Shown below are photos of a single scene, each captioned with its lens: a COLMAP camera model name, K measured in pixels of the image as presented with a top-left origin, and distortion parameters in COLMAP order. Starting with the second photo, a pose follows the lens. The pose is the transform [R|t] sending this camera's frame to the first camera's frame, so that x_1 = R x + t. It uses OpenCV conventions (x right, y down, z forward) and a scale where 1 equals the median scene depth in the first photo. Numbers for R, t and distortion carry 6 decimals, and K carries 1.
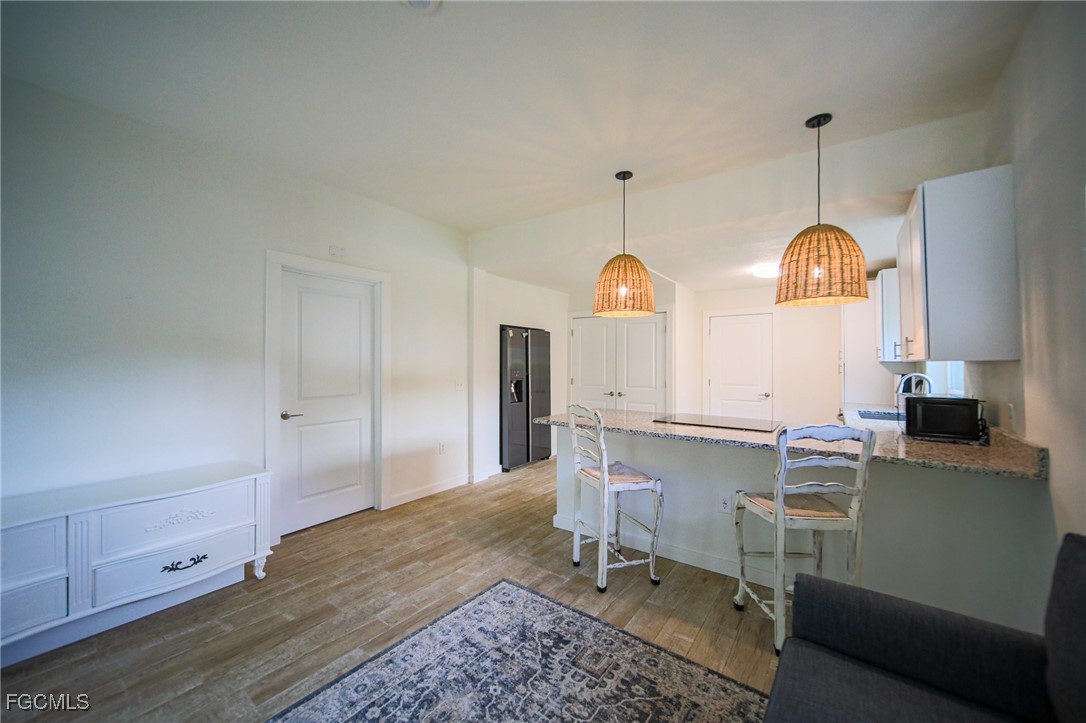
lens RADIAL K [[404.7, 0, 551.8], [0, 404.7, 361.4], [0, 0, 1]] dist [0.000050, -0.001430]
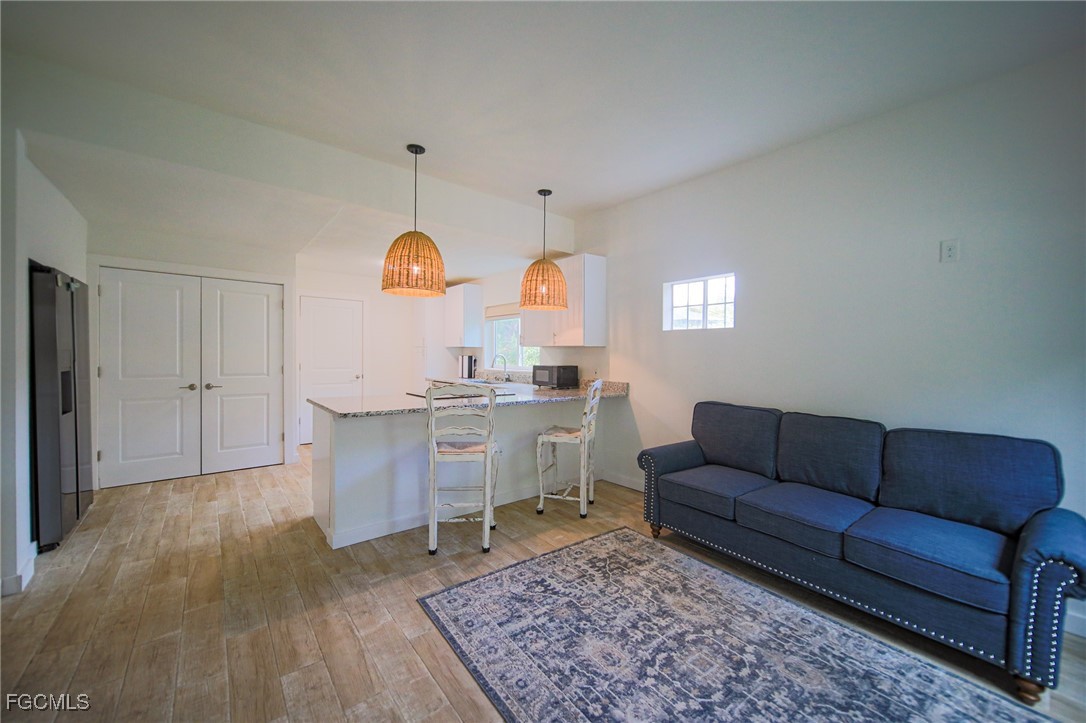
lens RADIAL K [[404.7, 0, 538.0], [0, 404.7, 362.0], [0, 0, 1]] dist [0.000050, -0.001430]
pose [[0.284828, -0.017178, 0.958425, -0.856048], [-0.017323, 0.999584, 0.023064, 0.025887], [-0.958422, -0.023172, 0.284412, 0.549475]]
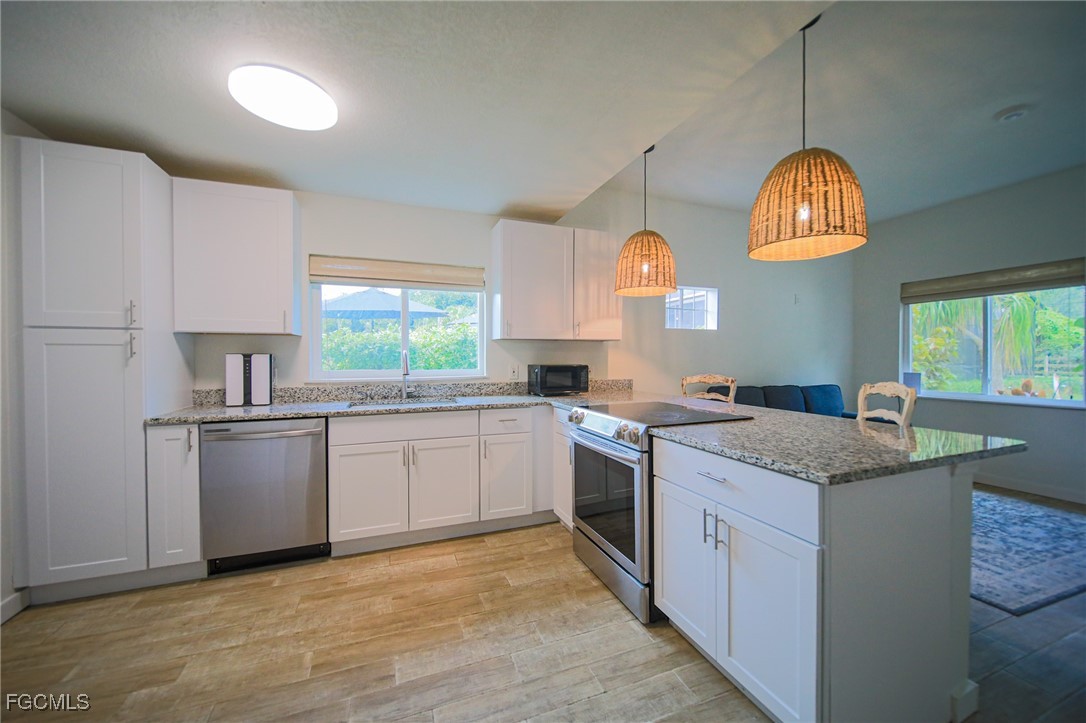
lens RADIAL K [[404.7, 0, 541.8], [0, 404.7, 362.5], [0, 0, 1]] dist [0.000050, -0.001430]
pose [[-0.818399, -0.009994, 0.574563, 0.188019], [-0.005848, 0.999942, 0.009064, 0.063034], [-0.574621, 0.004058, -0.818410, 2.180547]]
